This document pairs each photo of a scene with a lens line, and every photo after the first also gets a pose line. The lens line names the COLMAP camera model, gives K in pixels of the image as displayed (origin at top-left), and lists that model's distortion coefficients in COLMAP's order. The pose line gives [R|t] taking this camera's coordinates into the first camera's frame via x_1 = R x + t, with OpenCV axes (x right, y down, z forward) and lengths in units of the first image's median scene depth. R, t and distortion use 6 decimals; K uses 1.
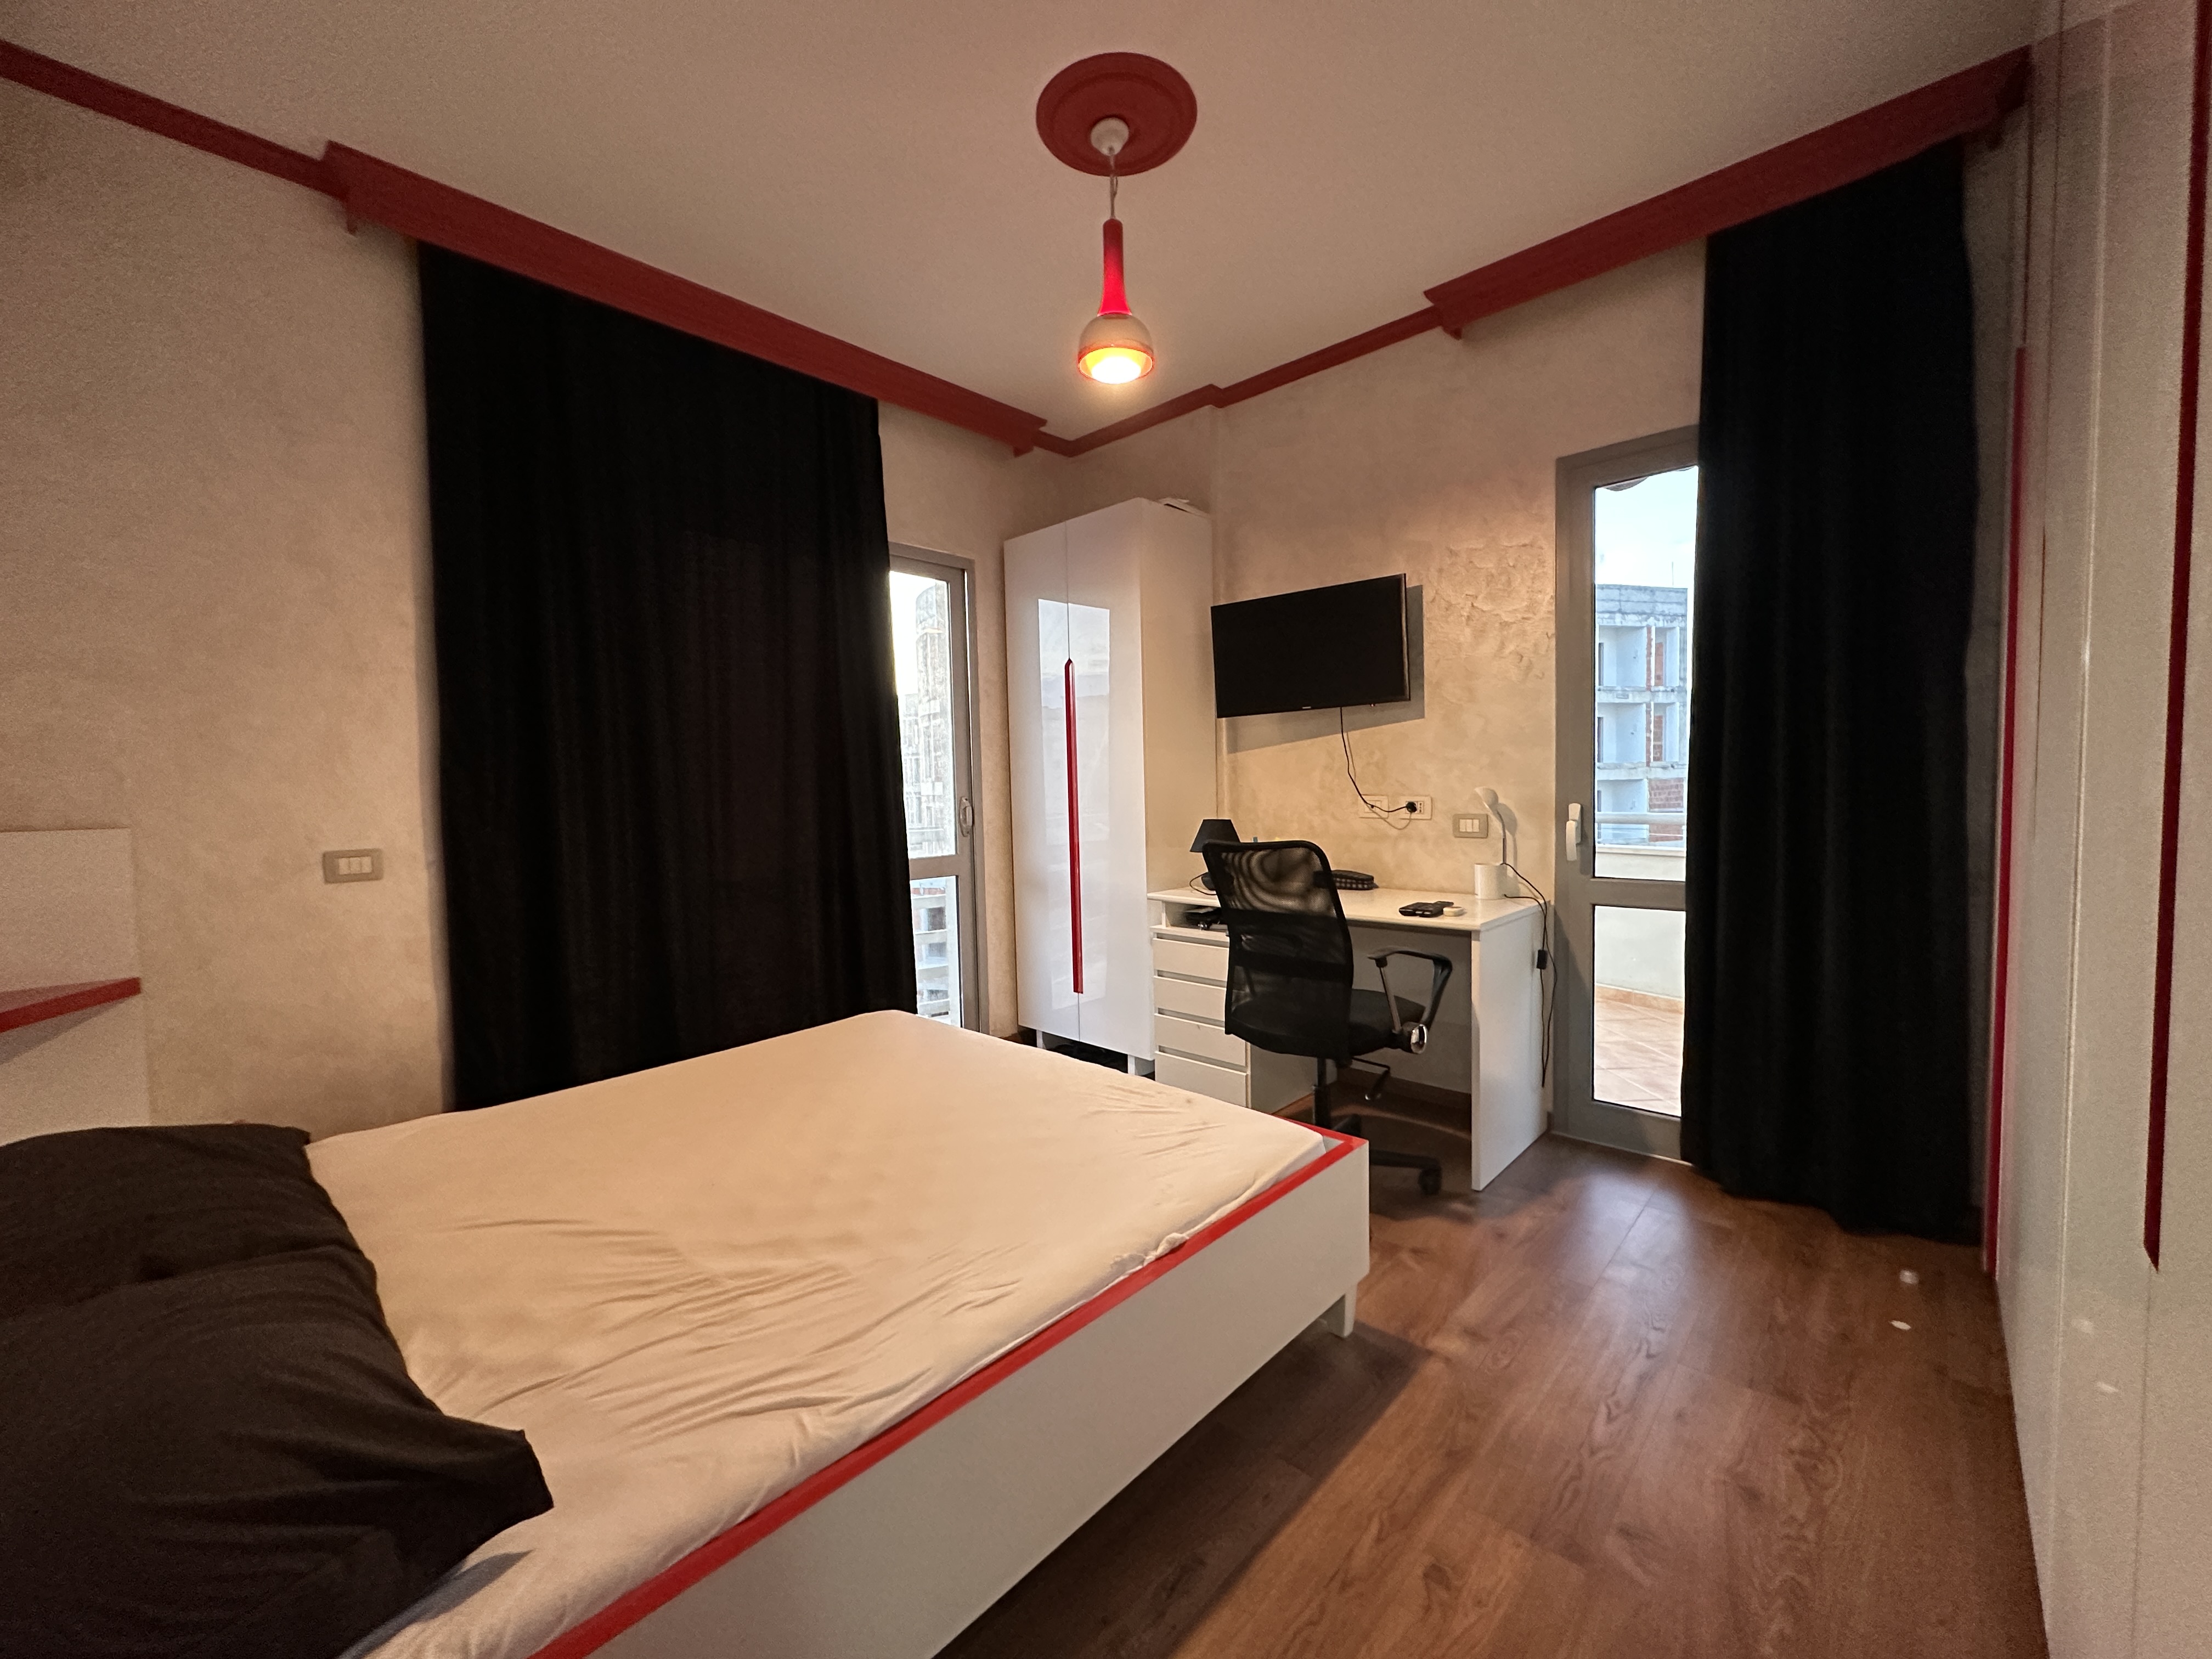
lens RADIAL K [[881.8, 0, 1101.2], [0, 881.8, 823.8], [0, 0, 1]] dist [0.002682, 0.000180]
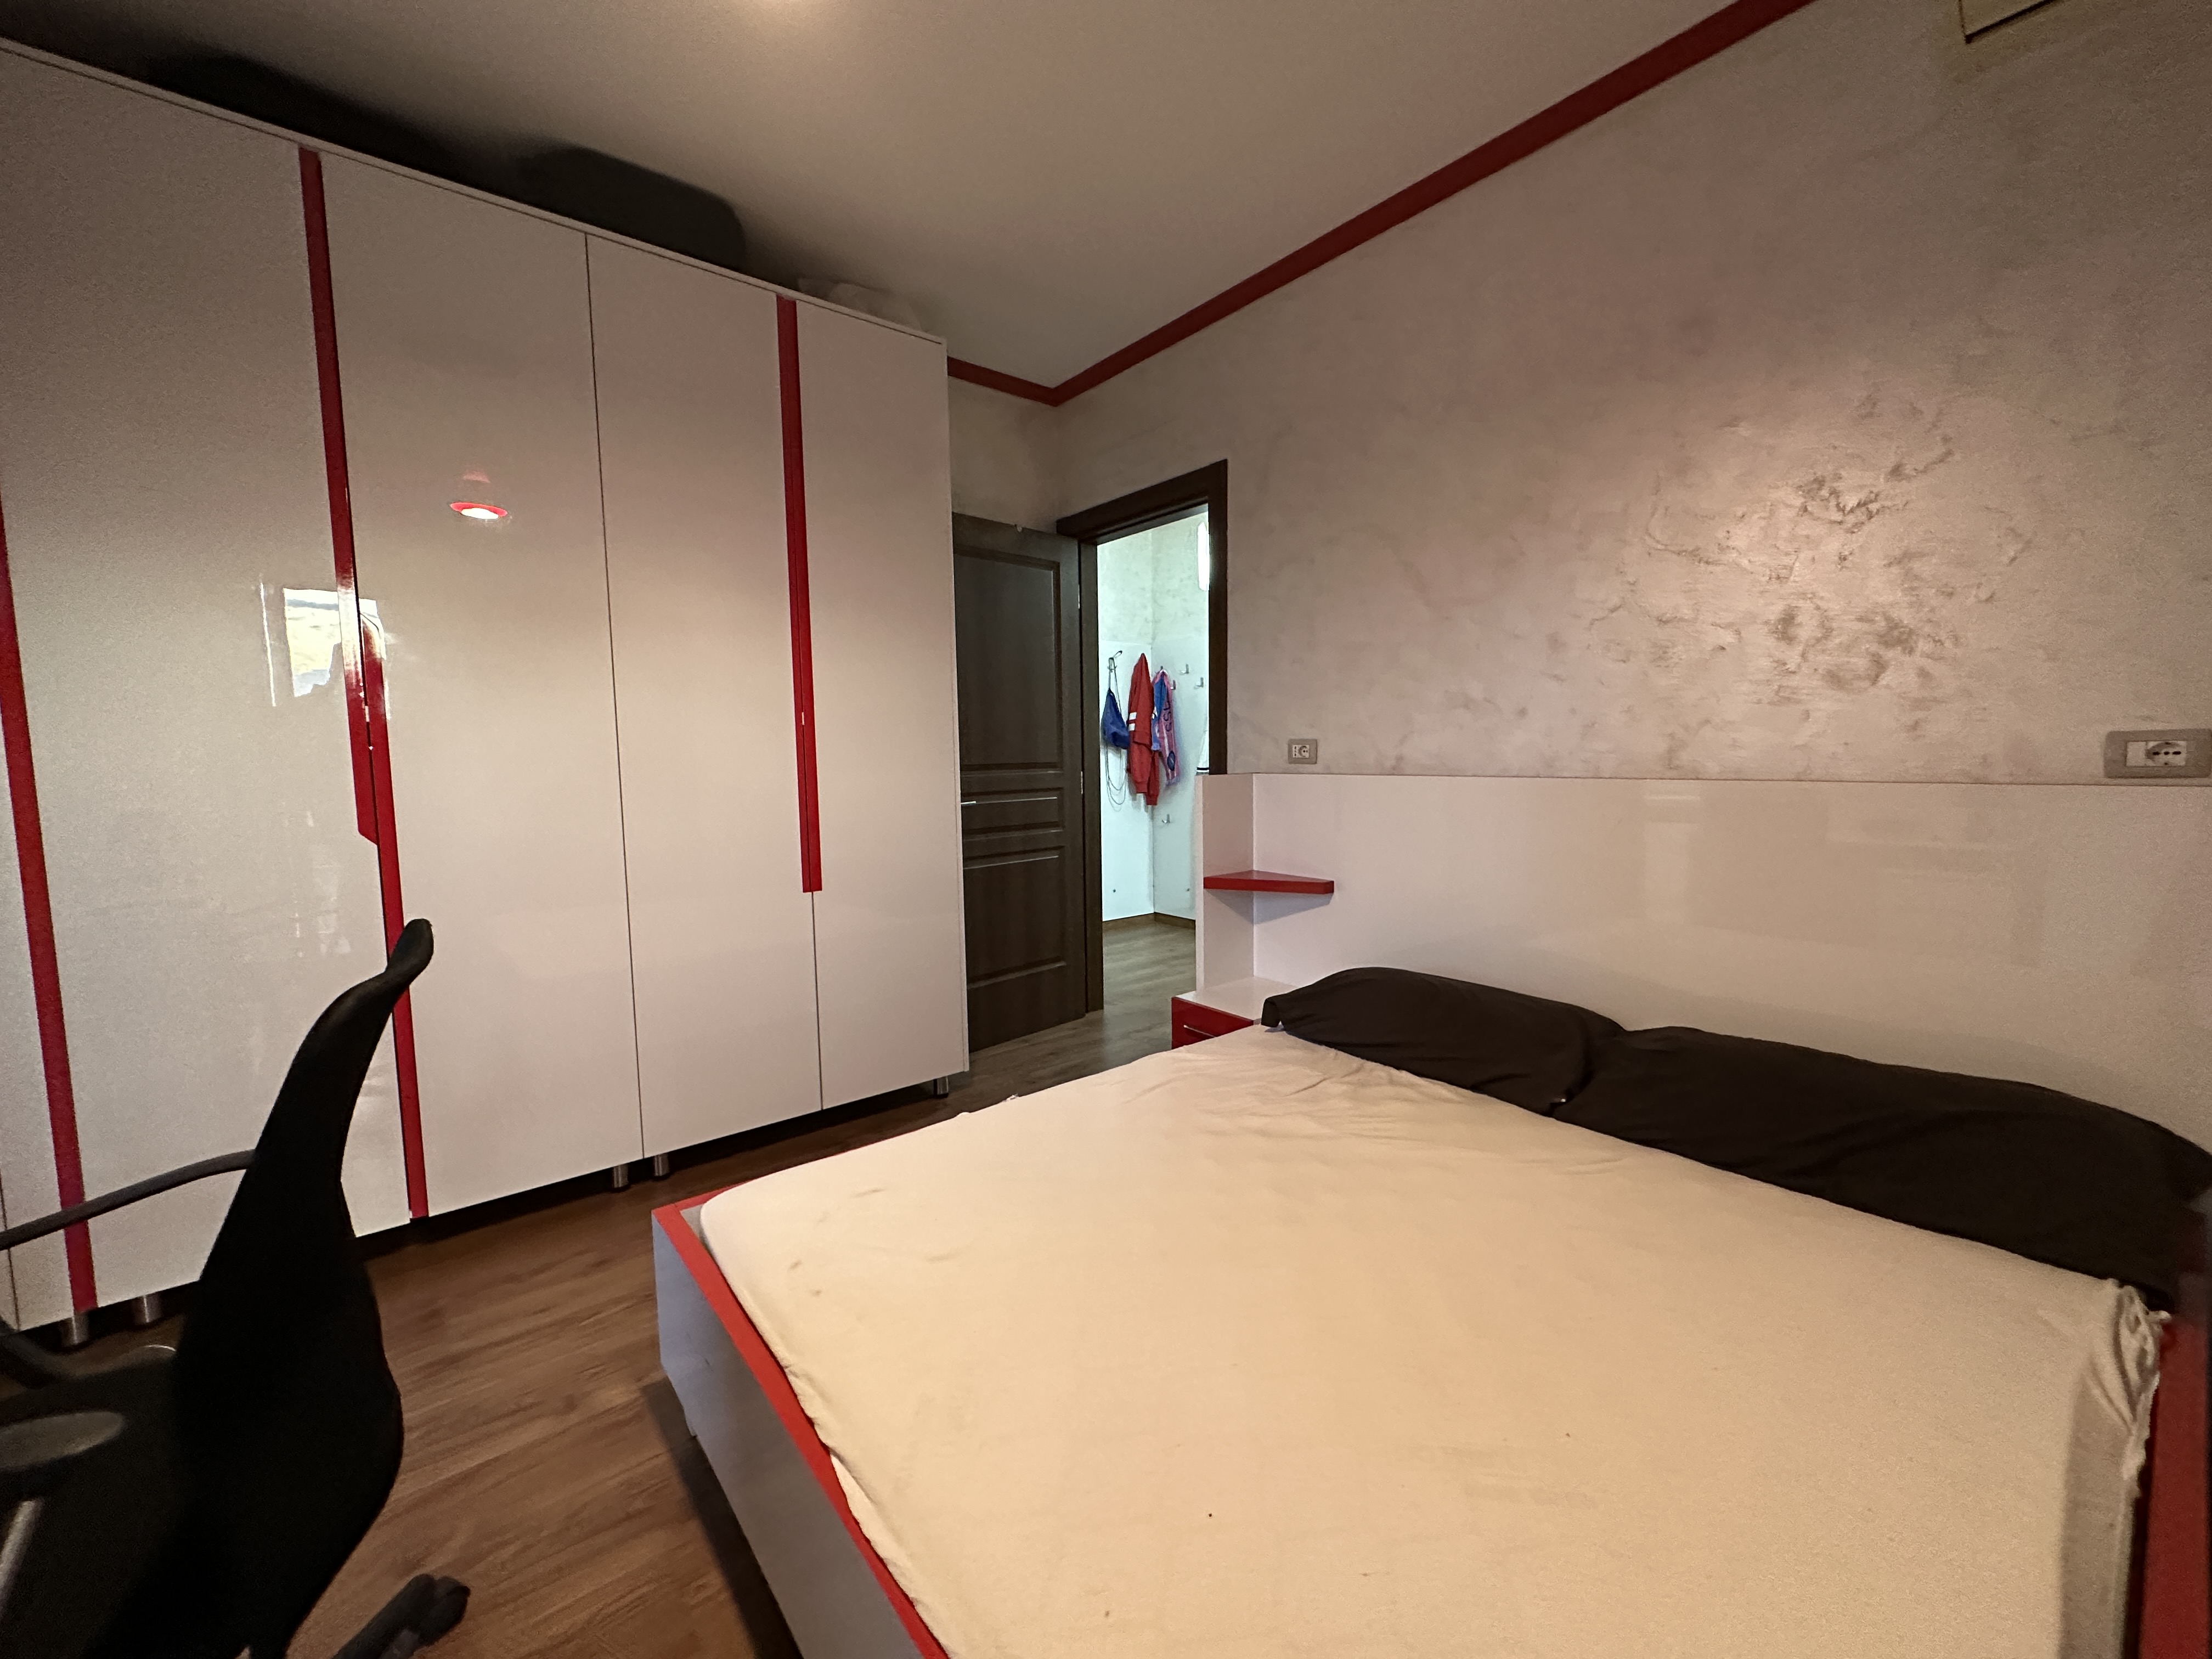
lens RADIAL K [[881.8, 0, 1101.2], [0, 881.8, 823.8], [0, 0, 1]] dist [0.002682, 0.000180]
pose [[-0.990143, 0.025502, 0.137718, -0.248344], [0.043313, 0.990838, 0.127920, -0.096299], [-0.133194, 0.132624, -0.982176, 1.729146]]
